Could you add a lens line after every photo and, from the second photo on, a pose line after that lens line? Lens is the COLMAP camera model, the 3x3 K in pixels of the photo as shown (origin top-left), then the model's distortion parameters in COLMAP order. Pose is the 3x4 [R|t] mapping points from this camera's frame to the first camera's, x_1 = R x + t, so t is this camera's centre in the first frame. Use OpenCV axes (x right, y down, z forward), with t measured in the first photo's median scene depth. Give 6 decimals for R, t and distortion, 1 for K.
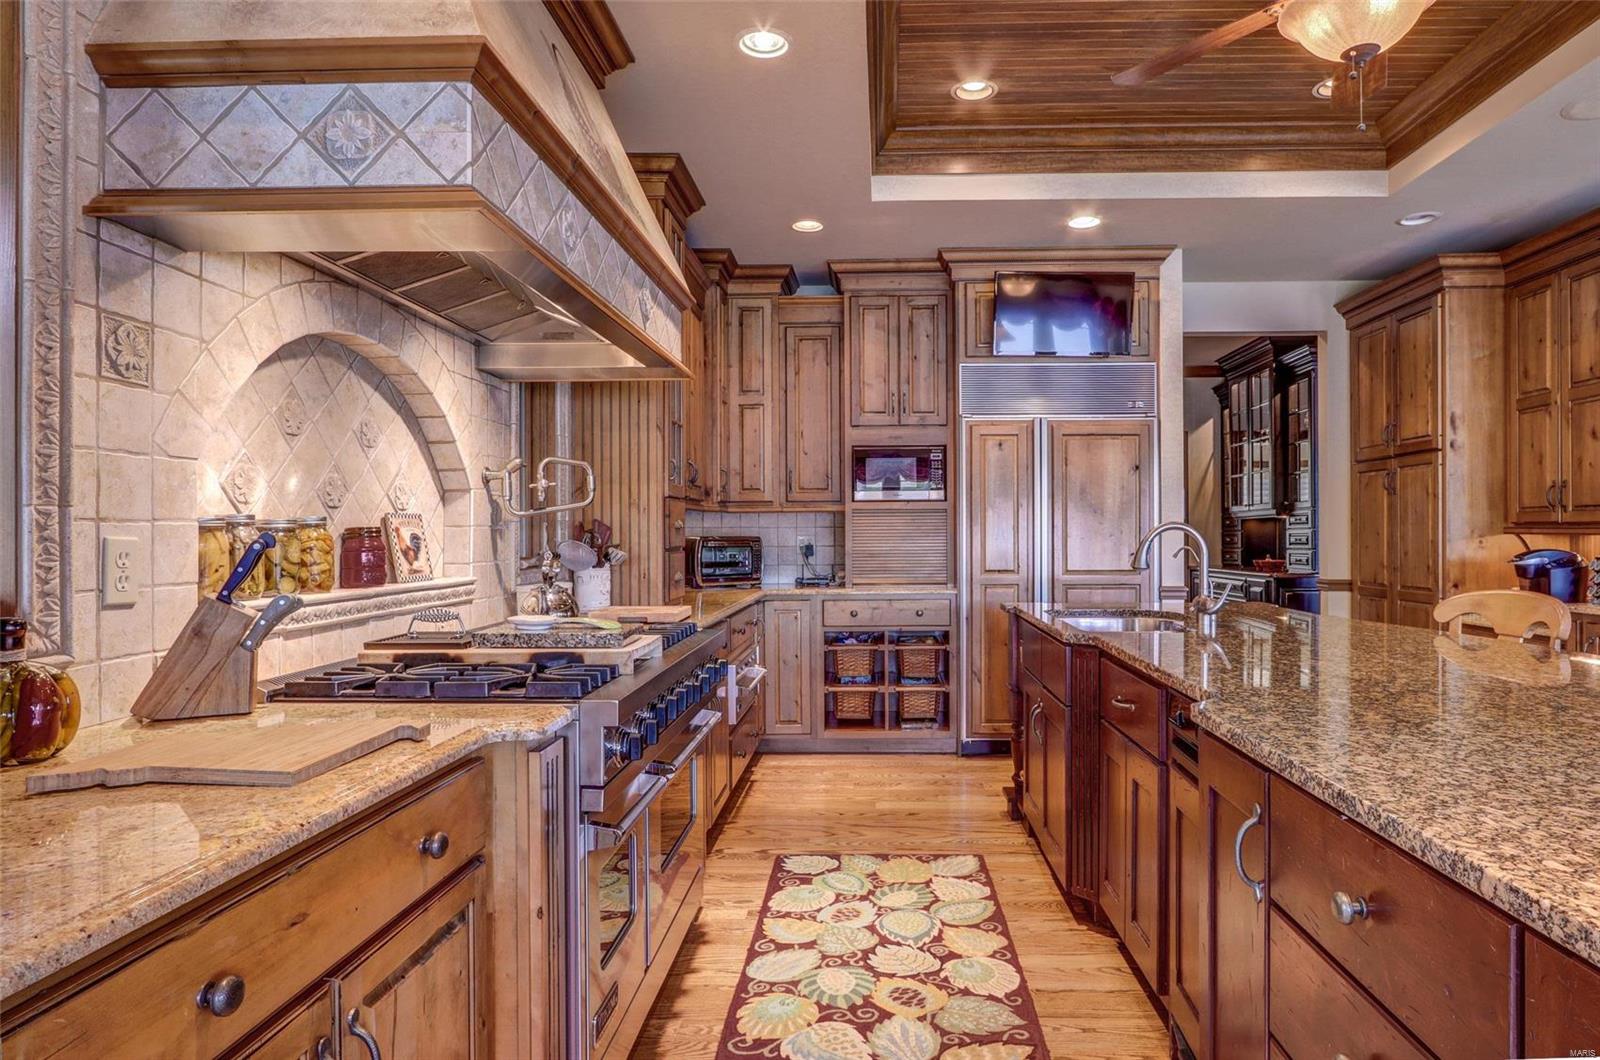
lens RADIAL K [[920.9, 0, 845.8], [0, 920.9, 538.9], [0, 0, 1]] dist [-0.029003, 0.008324]
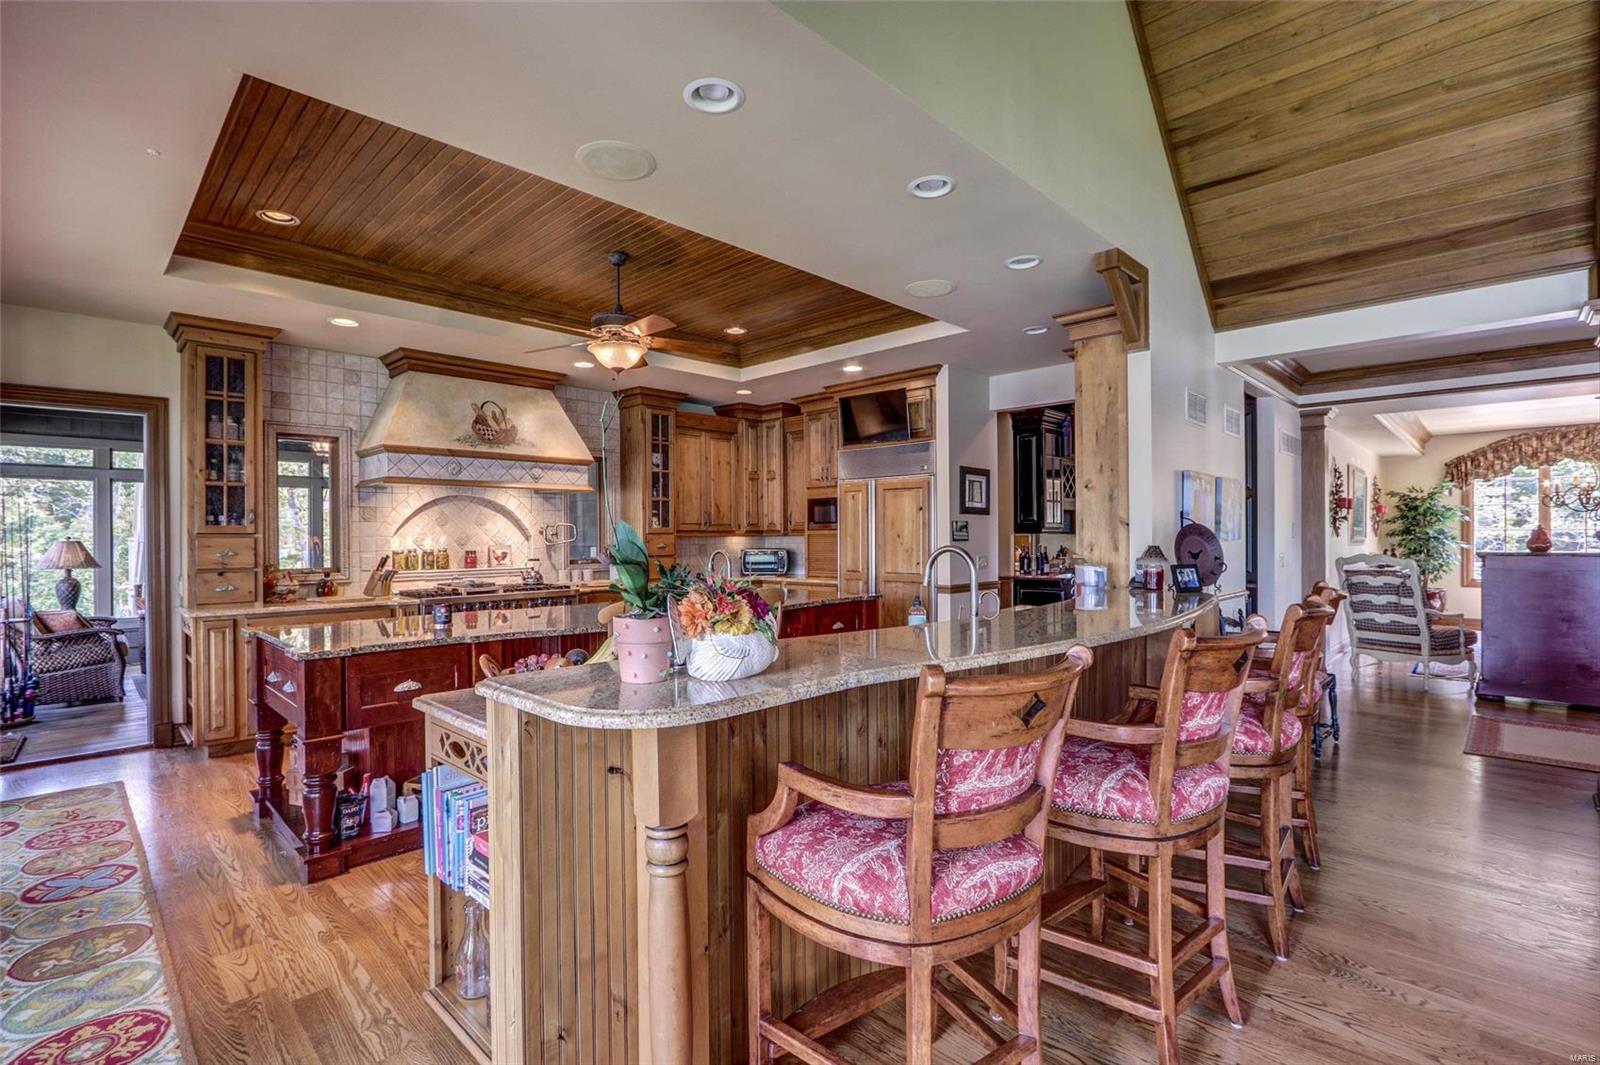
lens RADIAL K [[740.9, 0, 787.3], [0, 740.9, 536.5], [0, 0, 1]] dist [-0.019034, 0.003704]
pose [[0.735669, -0.000602, -0.677341, 1.448903], [0.000324, 1.000000, -0.000537, -0.042230], [0.677341, 0.000175, 0.735669, -0.129360]]
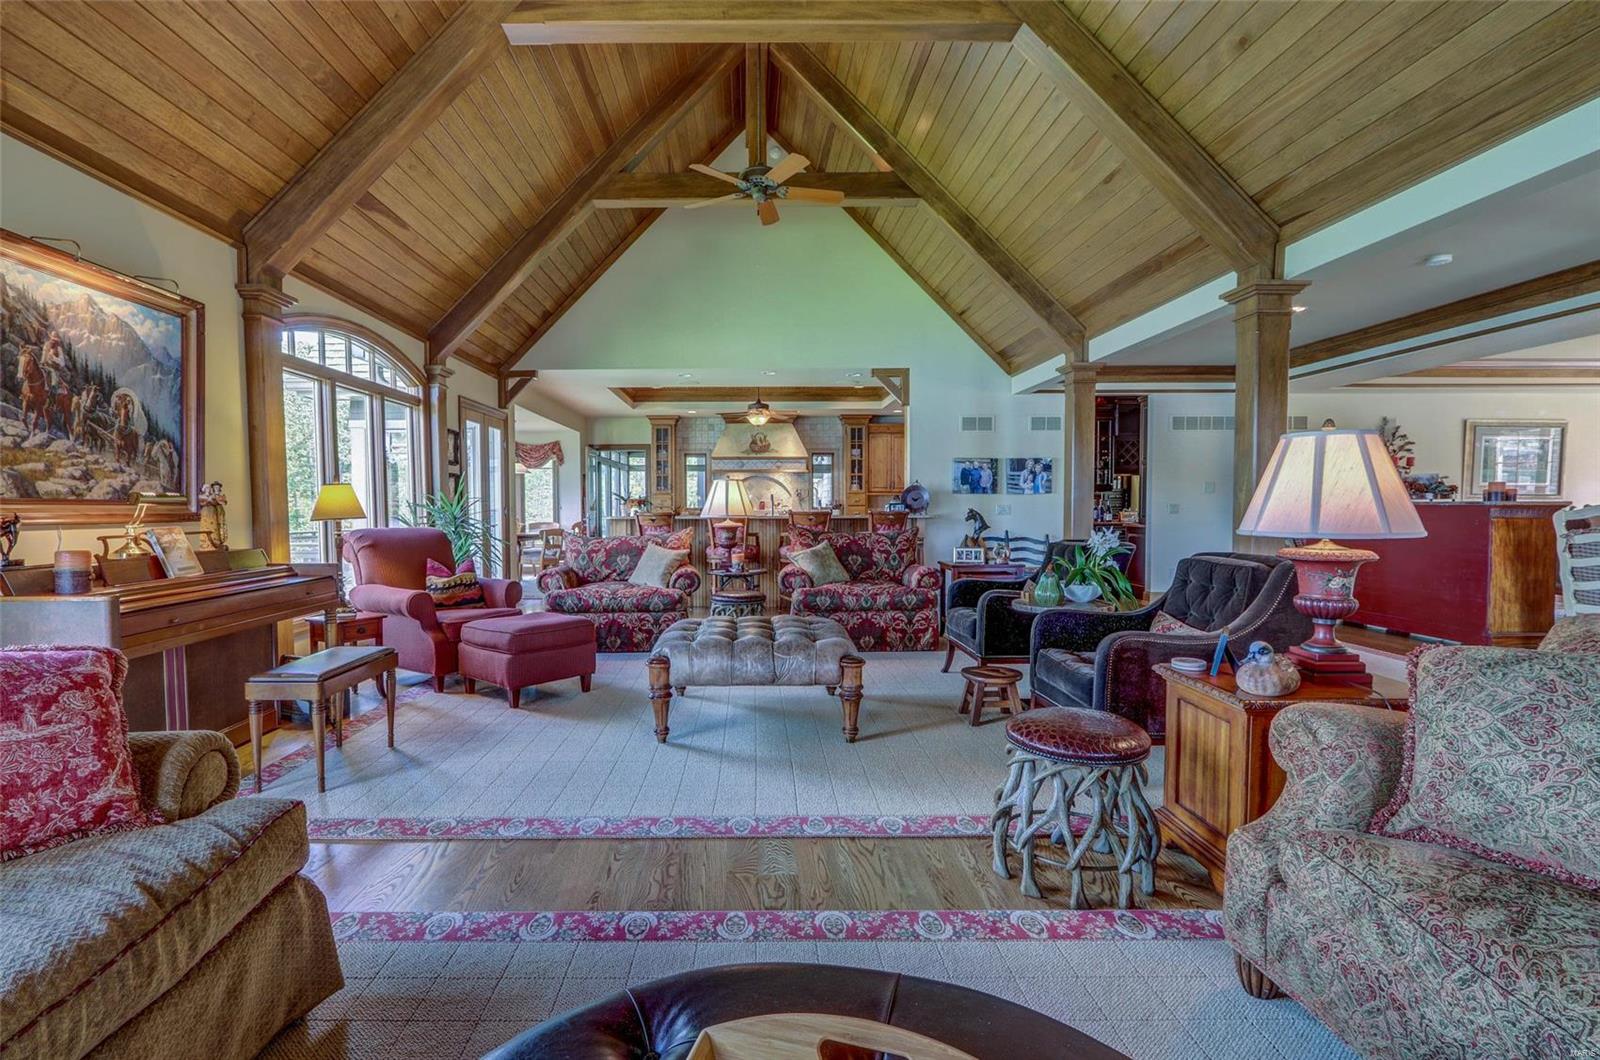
lens RADIAL K [[740.9, 0, 724.0], [0, 740.9, 545.1], [0, 0, 1]] dist [-0.019034, 0.003704]
pose [[0.013765, 0.056883, -0.998286, 3.556851], [-0.003285, 0.998378, 0.056843, -0.000507], [0.999900, 0.002497, 0.013930, 0.427159]]
